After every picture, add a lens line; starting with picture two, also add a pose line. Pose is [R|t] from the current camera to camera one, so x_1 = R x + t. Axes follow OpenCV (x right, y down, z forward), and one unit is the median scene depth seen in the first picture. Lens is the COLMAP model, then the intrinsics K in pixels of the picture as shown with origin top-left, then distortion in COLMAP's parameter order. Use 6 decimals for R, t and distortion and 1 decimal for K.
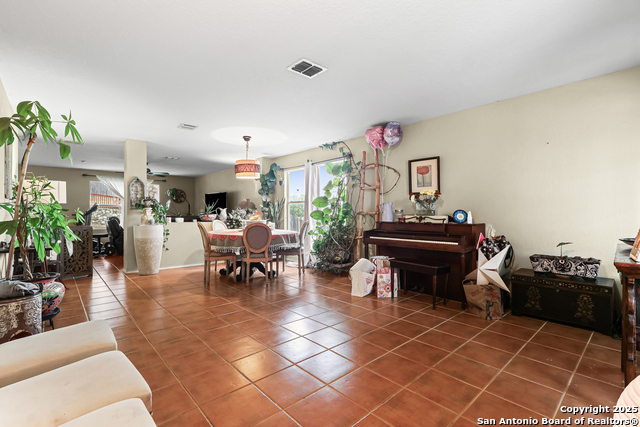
lens RADIAL K [[303.0, 0, 316.7], [0, 303.0, 216.3], [0, 0, 1]] dist [-0.001549, -0.000257]
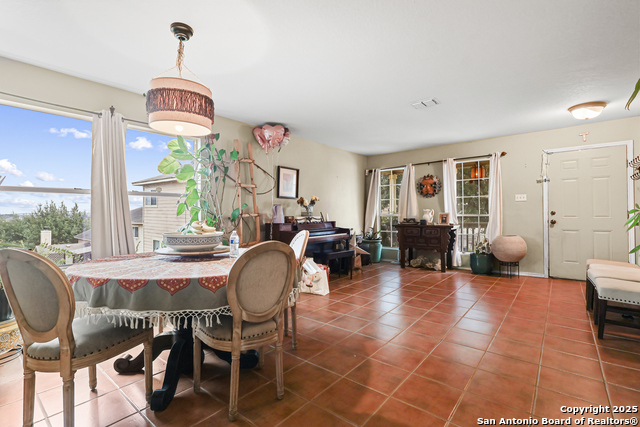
lens RADIAL K [[299.0, 0, 320.0], [0, 299.0, 213.5], [0, 0, 1]] dist [0.001700, 0.000074]
pose [[-0.116339, 0.000899, 0.993209, -0.778575], [0.004494, 0.999990, -0.000379, -0.012952], [-0.993199, 0.004419, -0.116342, 0.993926]]
